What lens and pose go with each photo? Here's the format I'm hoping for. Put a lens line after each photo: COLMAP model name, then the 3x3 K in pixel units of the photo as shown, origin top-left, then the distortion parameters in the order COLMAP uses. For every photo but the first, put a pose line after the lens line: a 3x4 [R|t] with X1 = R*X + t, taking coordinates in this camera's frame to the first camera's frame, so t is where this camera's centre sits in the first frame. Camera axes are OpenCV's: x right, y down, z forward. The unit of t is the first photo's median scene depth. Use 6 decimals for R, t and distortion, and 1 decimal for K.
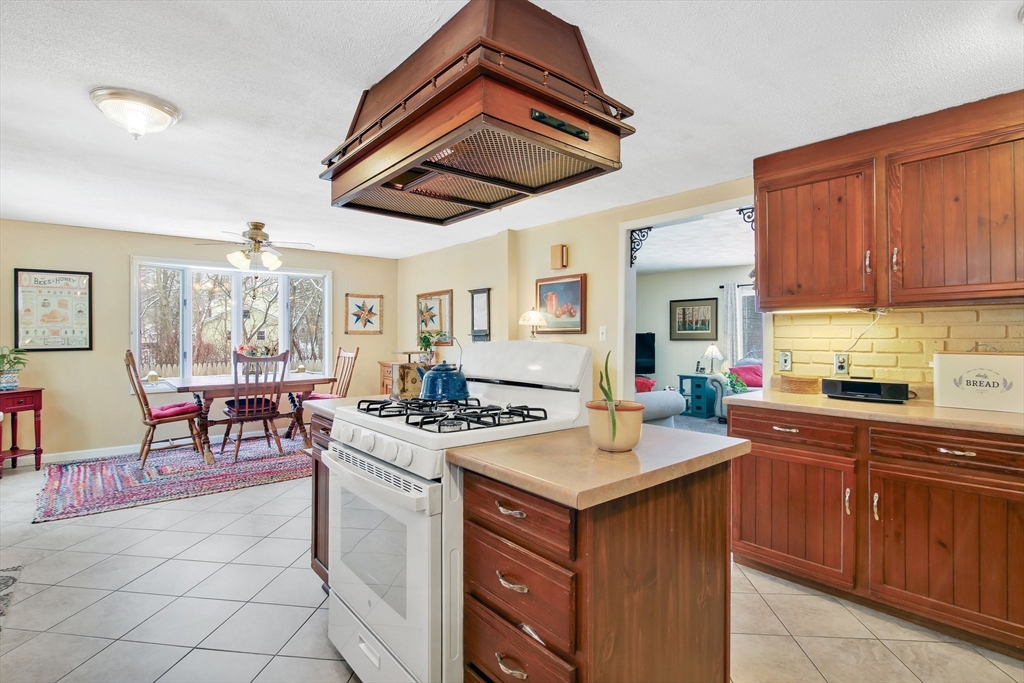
lens RADIAL K [[493.4, 0, 505.3], [0, 493.4, 336.9], [0, 0, 1]] dist [-0.018225, 0.001257]
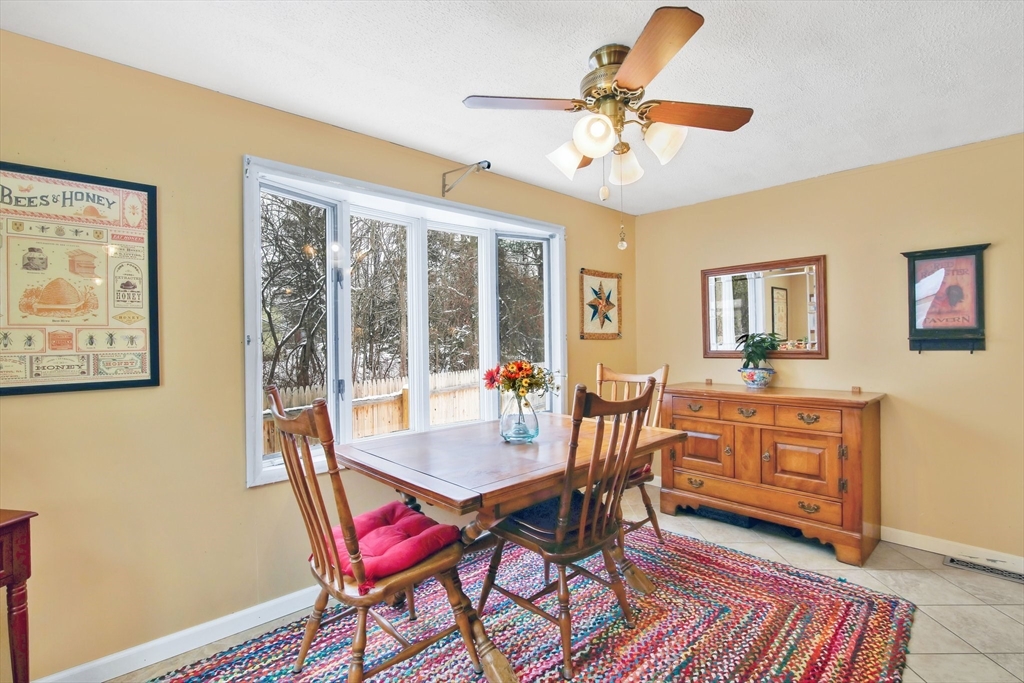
lens RADIAL K [[477.8, 0, 512.0], [0, 477.8, 341.5], [0, 0, 1]] dist [-0.016558, -0.000161]
pose [[0.997774, -0.008127, 0.066183, -0.591569], [0.007993, 0.999965, 0.002282, -0.006471], [-0.066200, -0.001748, 0.997805, 0.604564]]
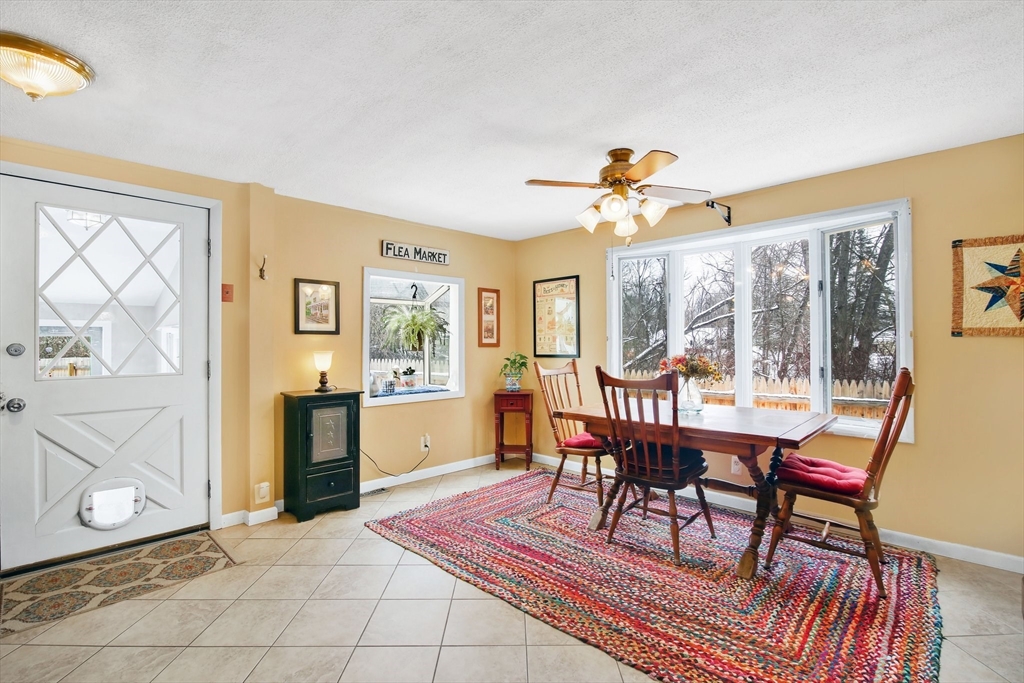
lens RADIAL K [[463.5, 0, 512.0], [0, 463.5, 341.5], [0, 0, 1]] dist [-0.022701, 0.000036]
pose [[0.113623, -0.001422, -0.993523, 0.027647], [0.002935, 0.999995, -0.001096, -0.002910], [0.993520, -0.002791, 0.113626, 0.772788]]
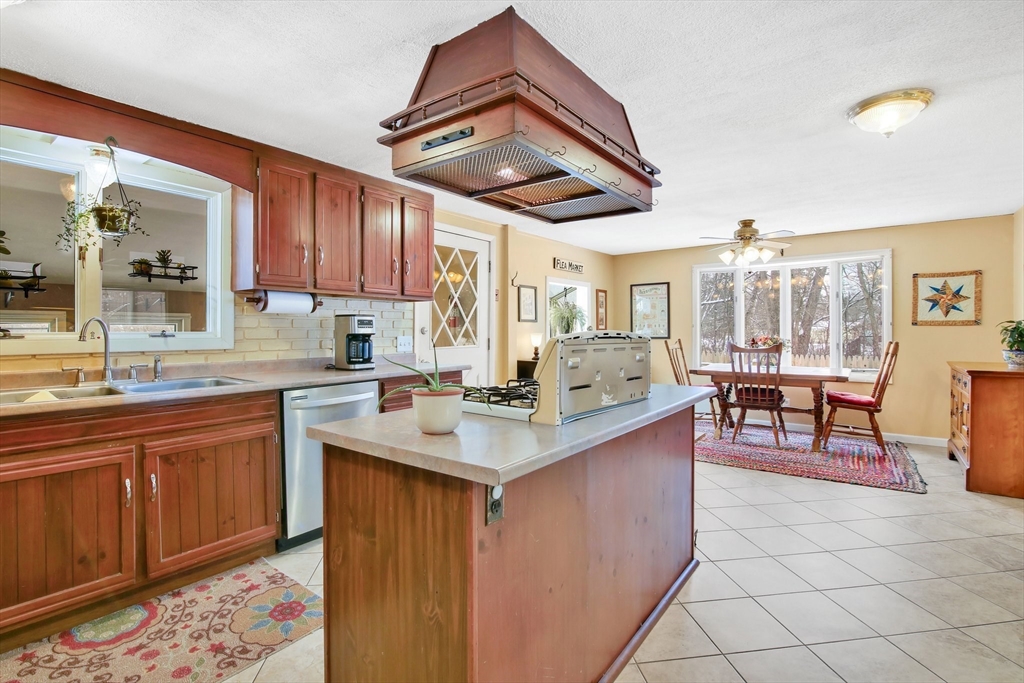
lens RADIAL K [[478.5, 0, 510.6], [0, 478.5, 331.4], [0, 0, 1]] dist [-0.023989, -0.000055]
pose [[0.229182, 0.002512, -0.973380, 0.354555], [-0.000378, 0.999997, 0.002491, 0.003362], [0.973384, -0.000203, 0.229182, 0.259951]]
